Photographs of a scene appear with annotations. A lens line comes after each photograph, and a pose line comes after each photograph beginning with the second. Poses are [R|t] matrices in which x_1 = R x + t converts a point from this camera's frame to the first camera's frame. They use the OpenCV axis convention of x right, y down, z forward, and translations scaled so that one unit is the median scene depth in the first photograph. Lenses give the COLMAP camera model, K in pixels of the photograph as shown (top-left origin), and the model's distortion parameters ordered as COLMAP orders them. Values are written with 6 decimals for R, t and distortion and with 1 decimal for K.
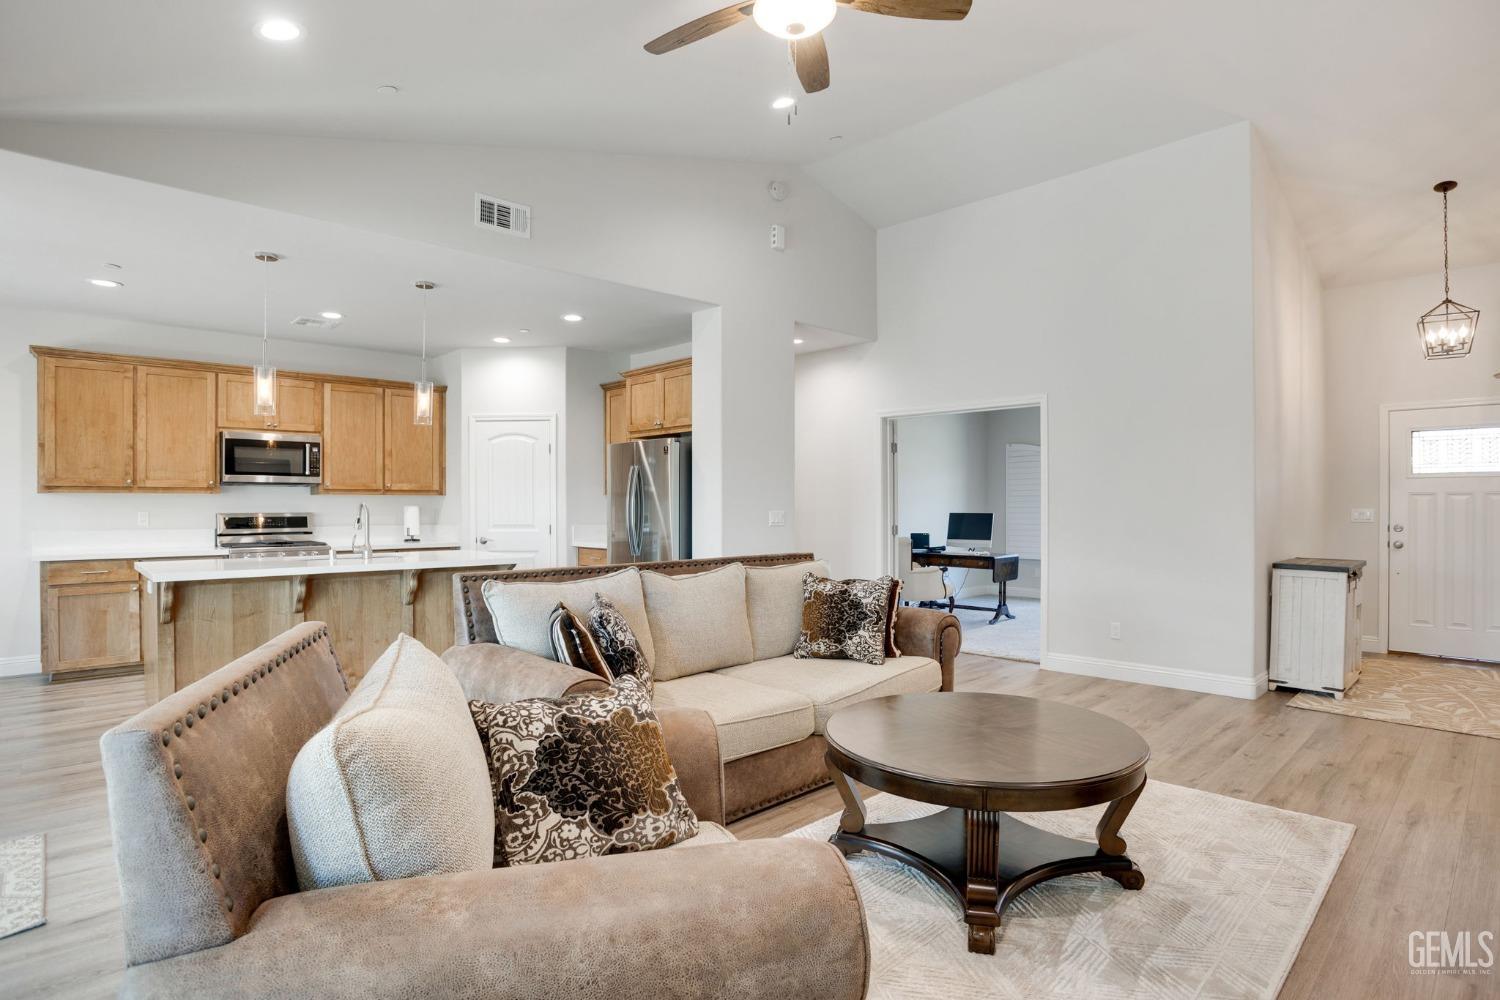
lens RADIAL K [[776.6, 0, 743.2], [0, 776.6, 506.5], [0, 0, 1]] dist [-0.054254, 0.012565]
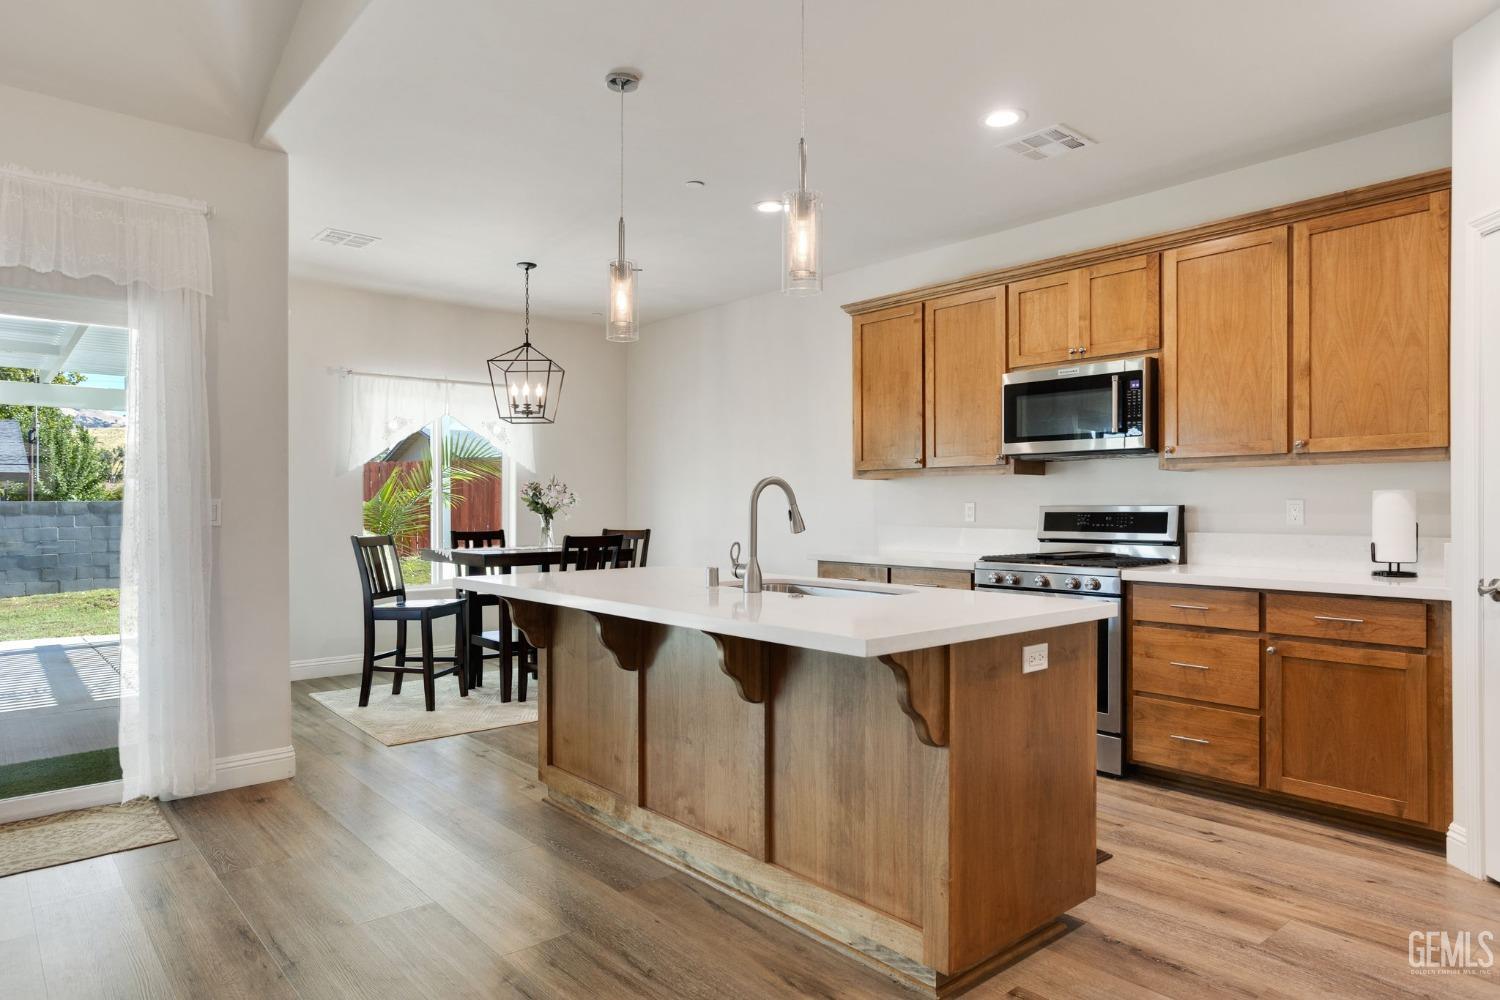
lens RADIAL K [[910.5, 0, 749.1], [0, 910.5, 514.1], [0, 0, 1]] dist [-0.008390, 0.003760]
pose [[-0.043939, 0.012338, -0.998958, 0.078945], [0.000066, 0.999924, 0.012347, 0.007184], [0.999034, 0.000476, -0.043937, 0.818843]]
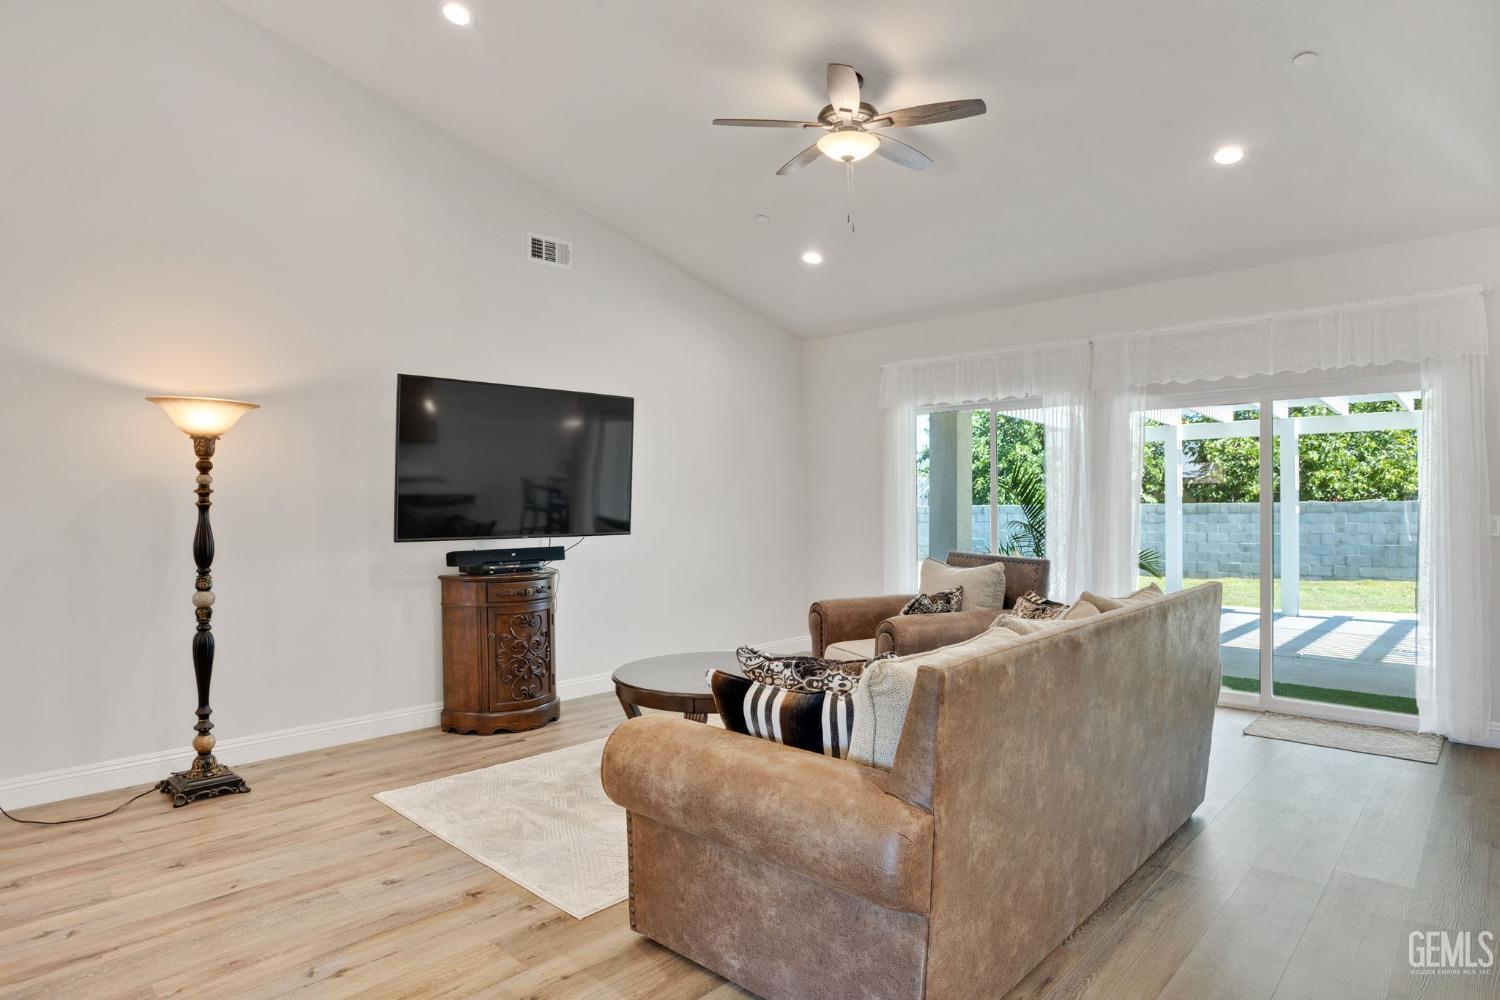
lens RADIAL K [[818.4, 0, 775.4], [0, 818.4, 499.1], [0, 0, 1]] dist [-0.041103, -0.000237]
pose [[-0.997790, 0.008450, -0.065908, 0.139091], [0.008817, 0.999947, -0.005271, -0.011303], [0.065860, -0.005840, -0.997812, 1.071236]]
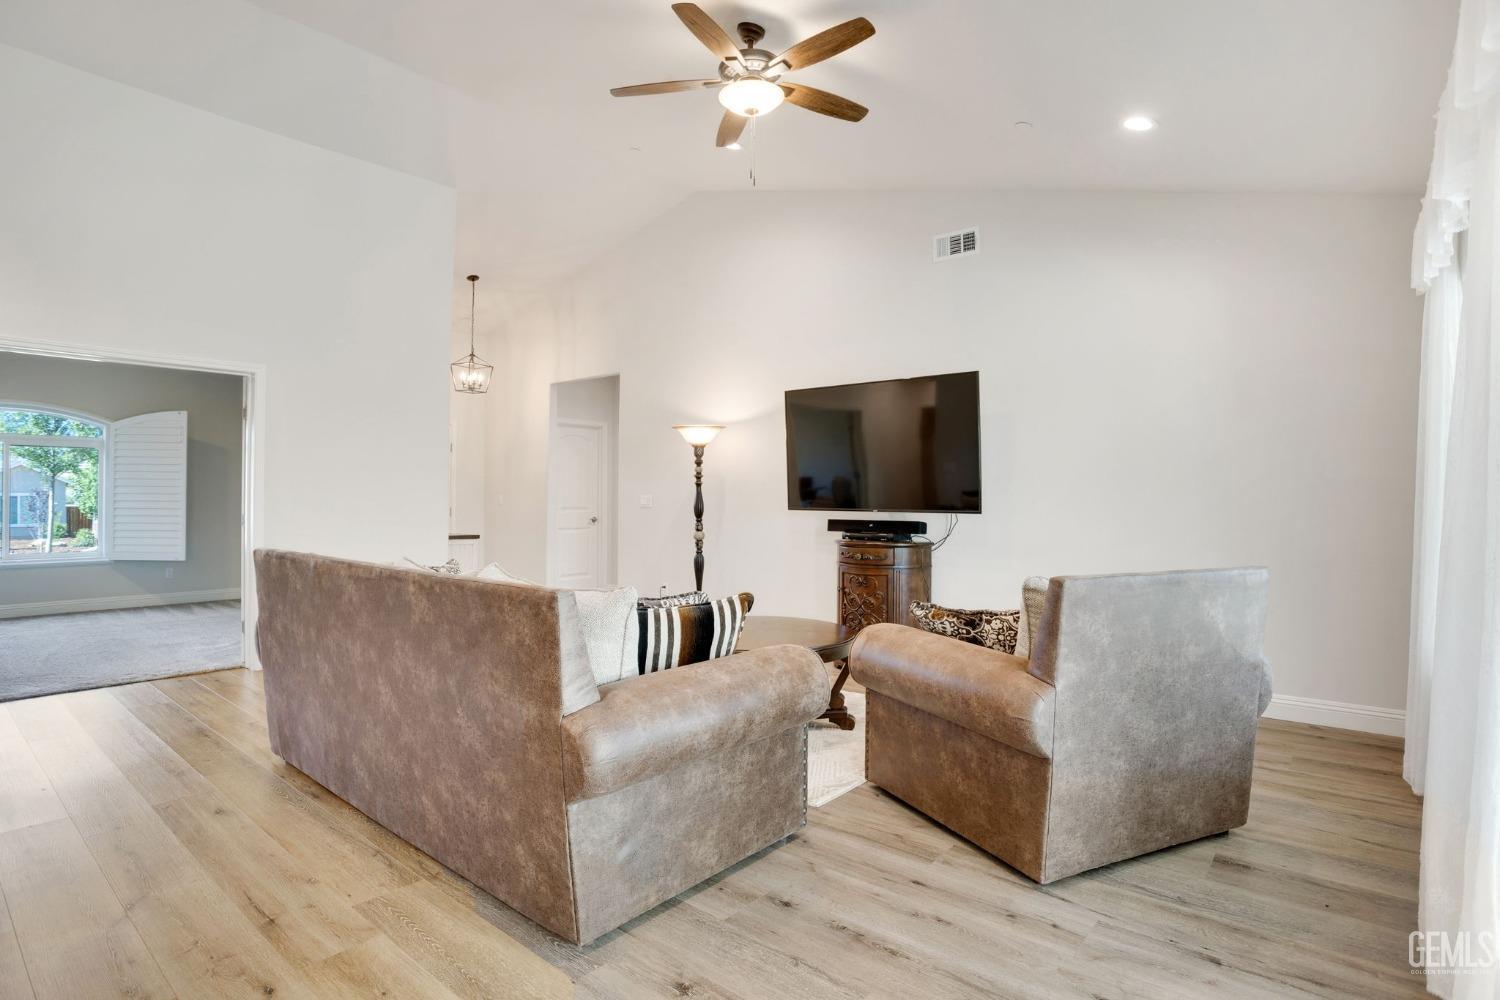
lens RADIAL K [[776.6, 0, 757.0], [0, 776.6, 482.8], [0, 0, 1]] dist [-0.054254, 0.012565]
pose [[-0.119380, 0.021884, 0.992607, -0.524518], [-0.004598, 0.999734, -0.022594, 0.008182], [-0.992838, -0.007261, -0.119248, 0.501189]]
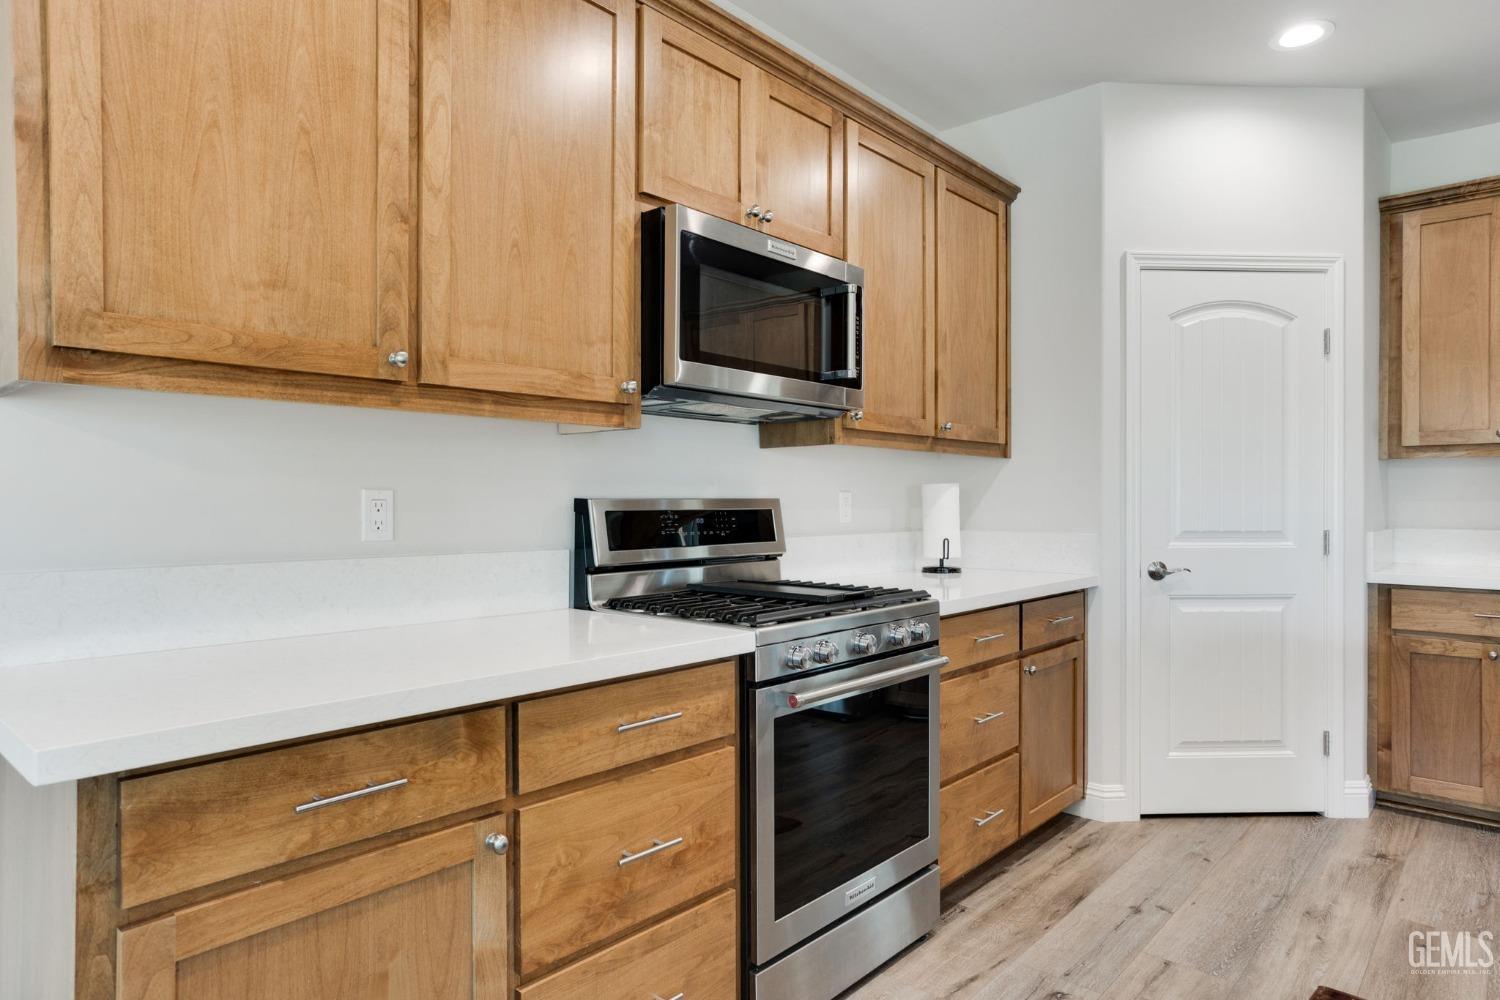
lens RADIAL K [[883.3, 0, 747.8], [0, 883.3, 500.3], [0, 0, 1]] dist [-0.012074, 0.016316]
pose [[0.996116, 0.005689, 0.087865, -0.684373], [-0.005816, 0.999982, 0.001187, 0.009712], [-0.087856, -0.001694, 0.996132, 0.668934]]
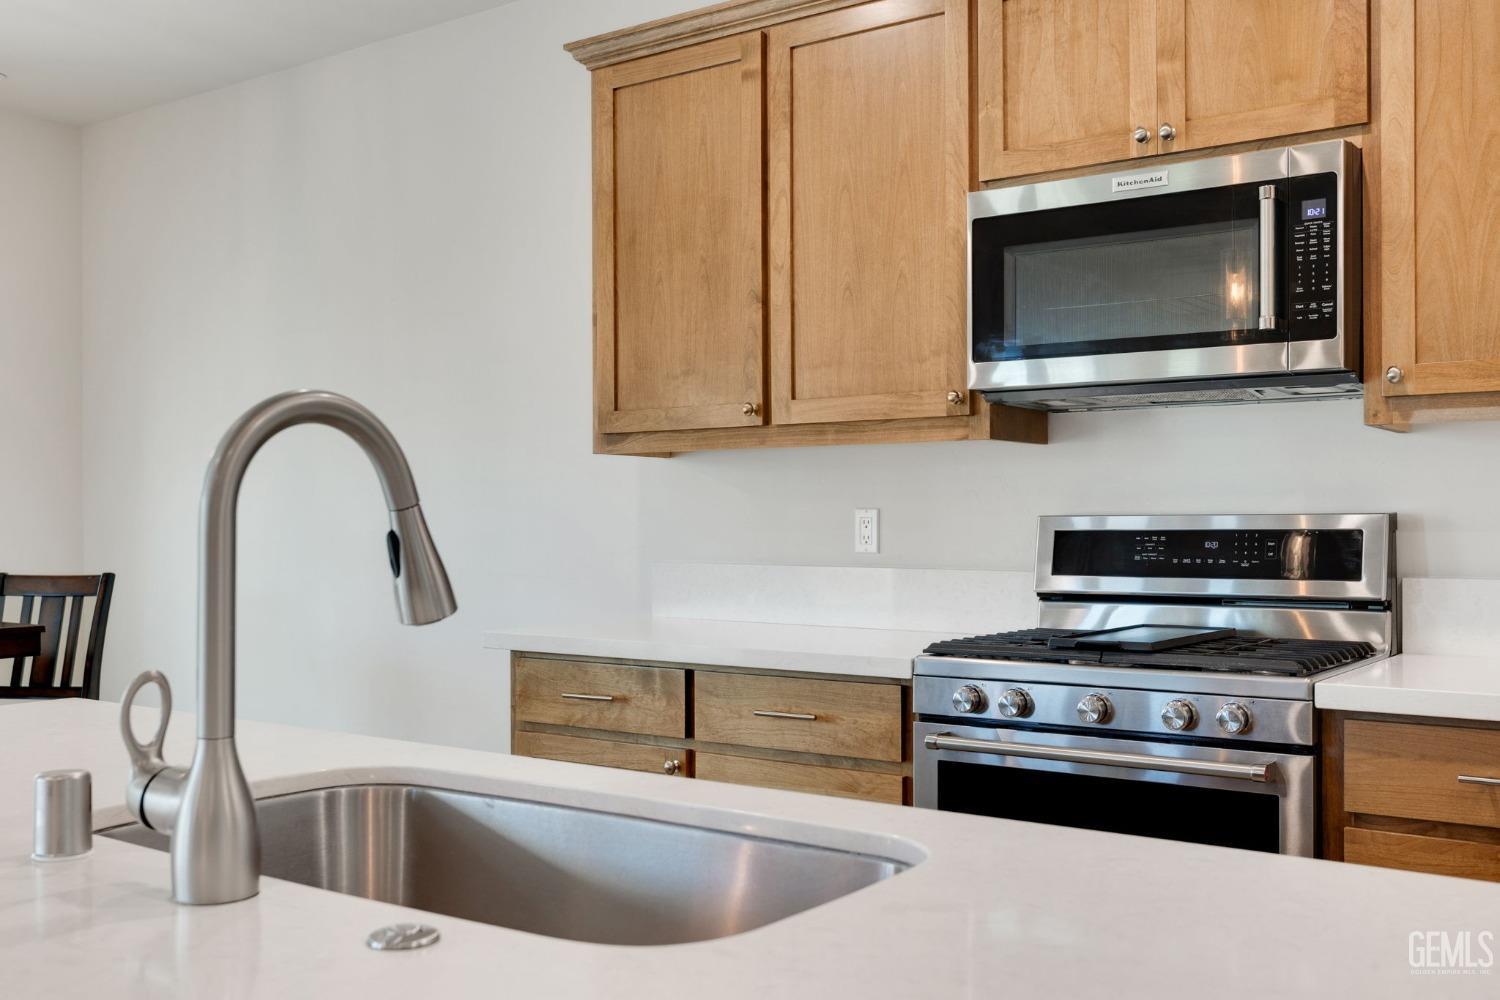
lens RADIAL K [[1466.8, 0, 749.8], [0, 1466.8, 515.3], [0, 0, 1]] dist [0.002029, 0.000000]
pose [[0.191682, 0.001069, -0.981457, -0.211600], [0.001228, 0.999998, 0.001329, 0.008870], [0.981456, -0.001460, 0.191680, 0.828107]]
